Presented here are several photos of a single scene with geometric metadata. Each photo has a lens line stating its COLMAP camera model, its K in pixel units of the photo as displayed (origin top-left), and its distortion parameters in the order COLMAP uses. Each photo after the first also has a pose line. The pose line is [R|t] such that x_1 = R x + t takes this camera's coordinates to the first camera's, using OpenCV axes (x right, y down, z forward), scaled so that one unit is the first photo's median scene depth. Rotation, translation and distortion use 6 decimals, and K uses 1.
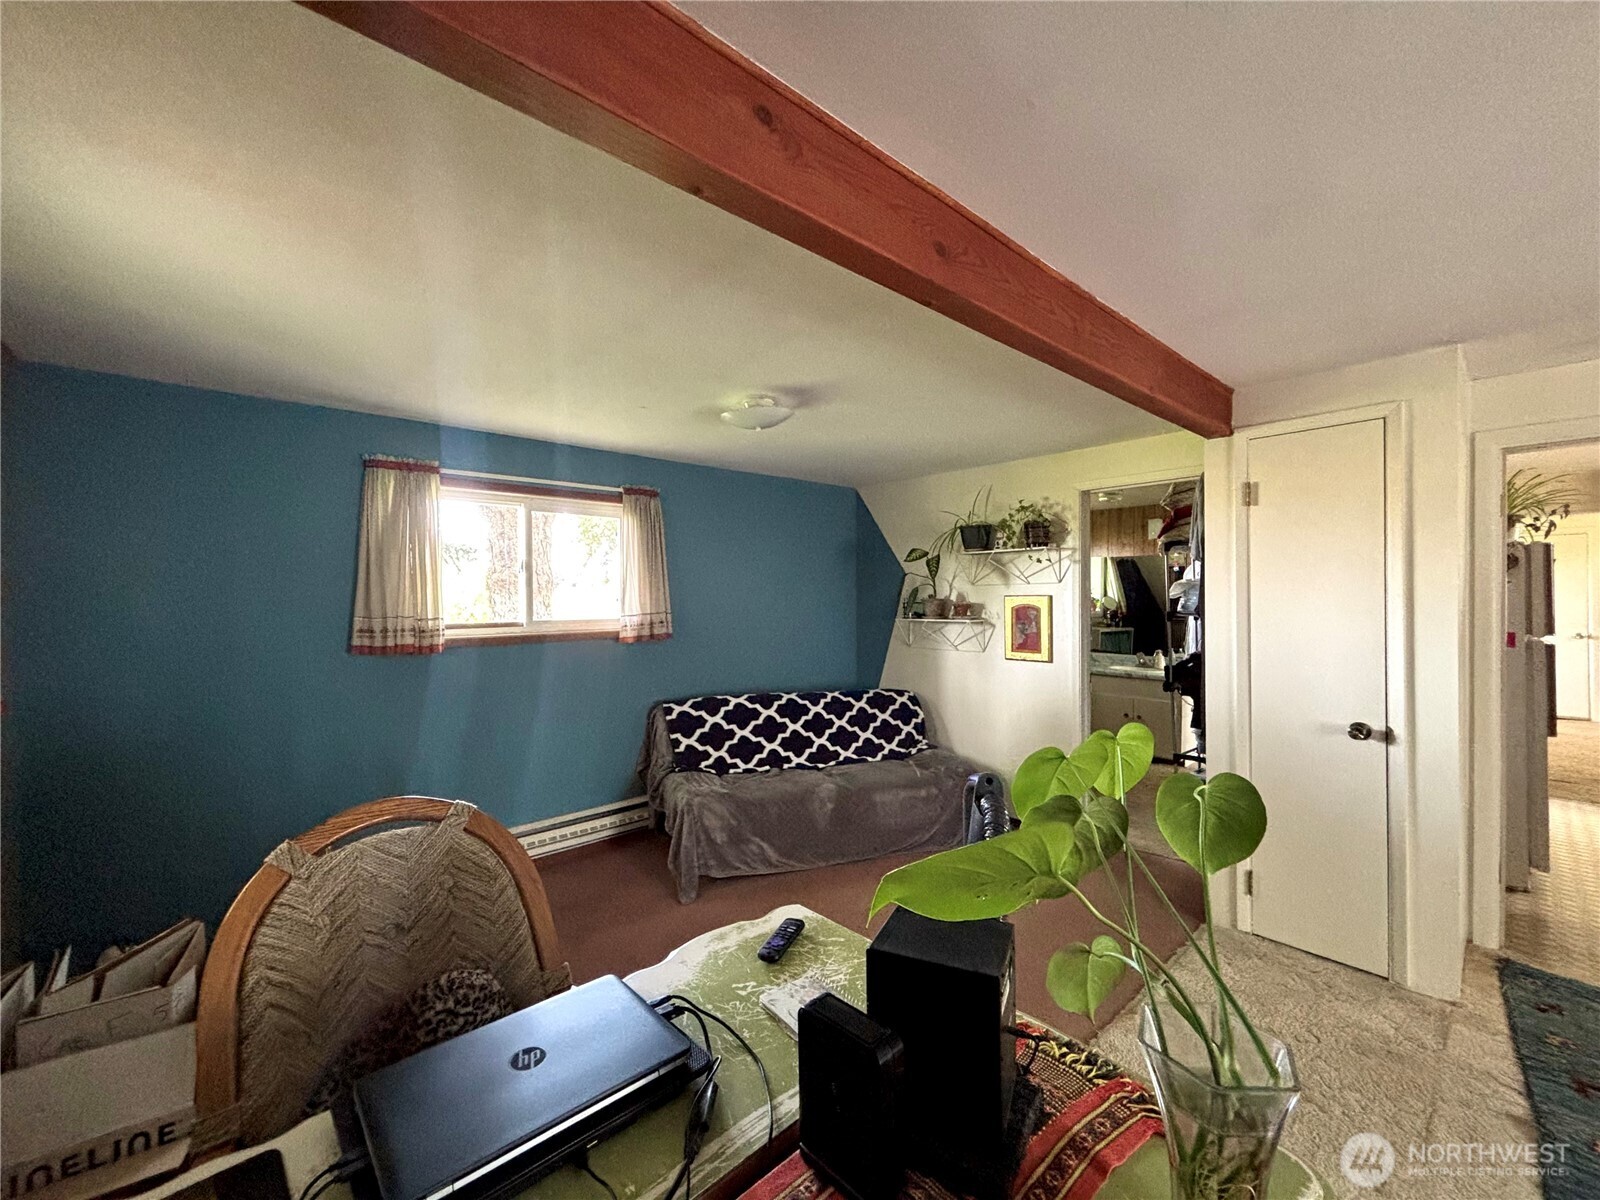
lens RADIAL K [[643.0, 0, 804.6], [0, 643.0, 591.8], [0, 0, 1]] dist [0.000790, -0.001300]
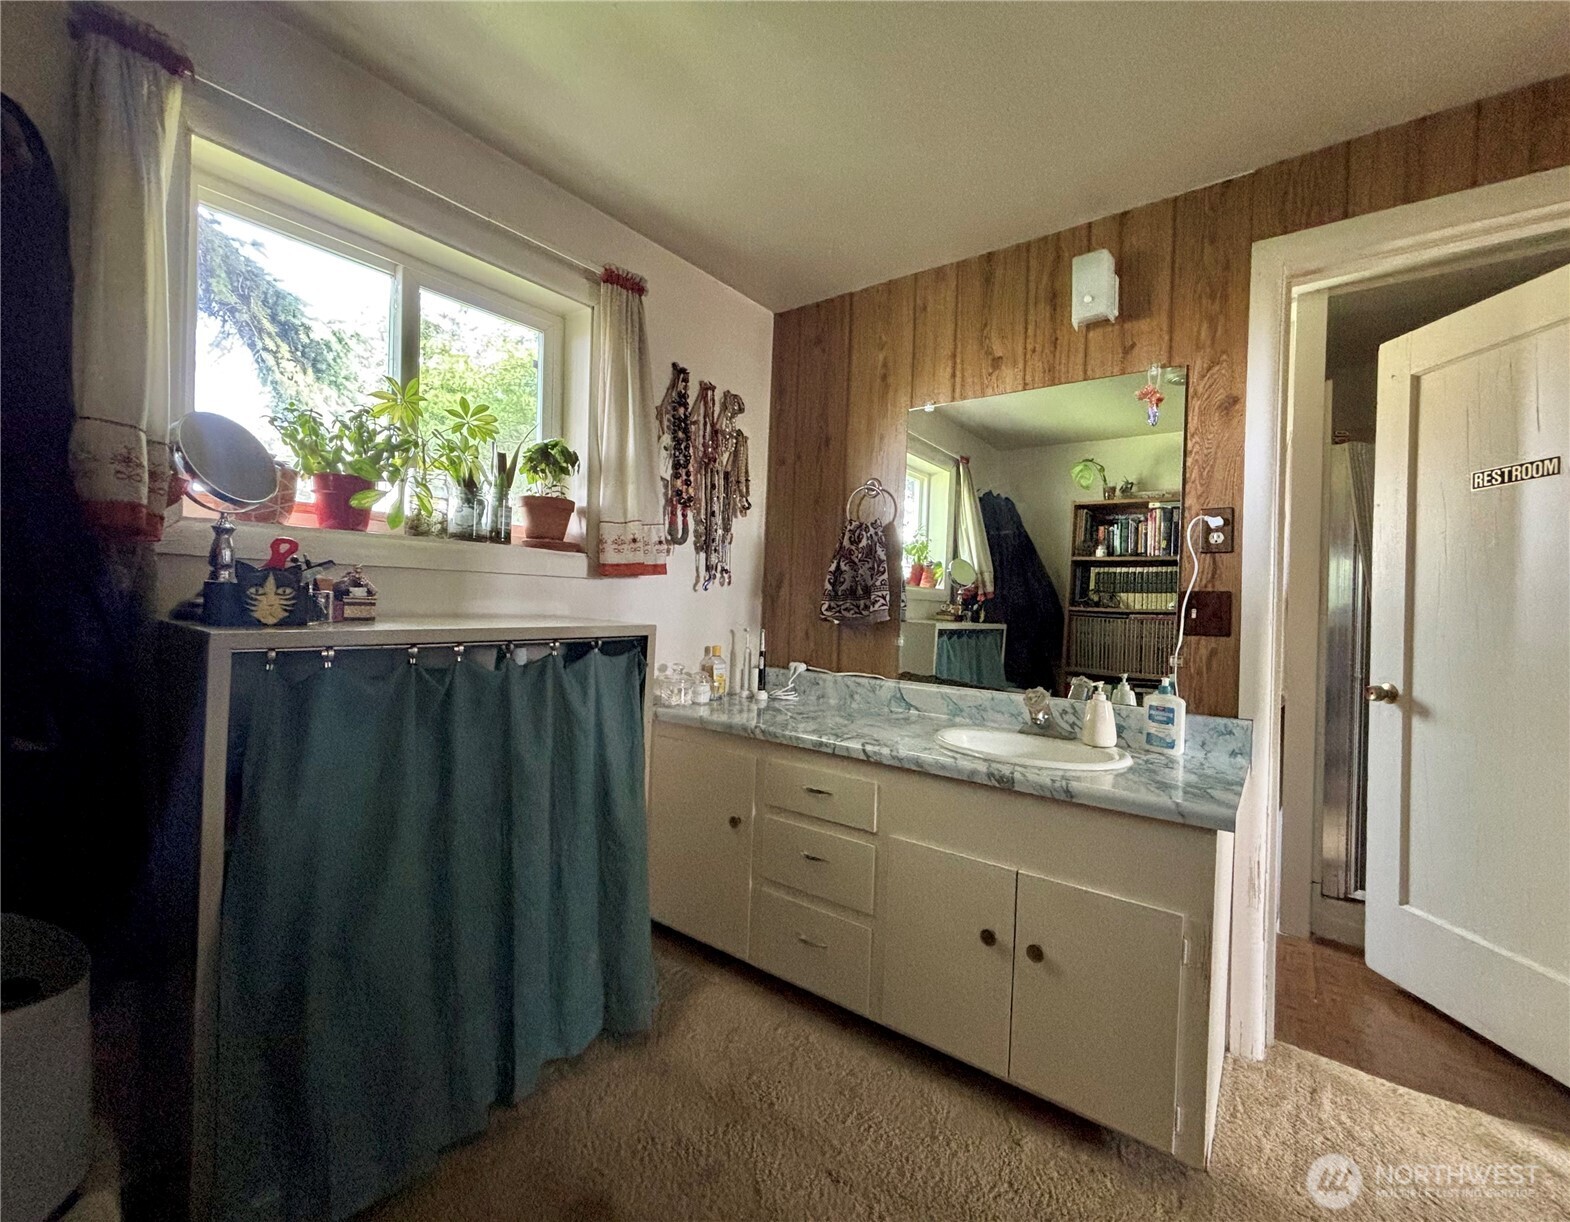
lens RADIAL K [[686.0, 0, 785.2], [0, 686.0, 605.9], [0, 0, 1]] dist [-0.000231, -0.000012]
pose [[0.984781, 0.023418, 0.172213, 0.212018], [-0.026099, 0.999571, 0.013320, 0.033194], [-0.171827, -0.017611, 0.984970, 0.427540]]
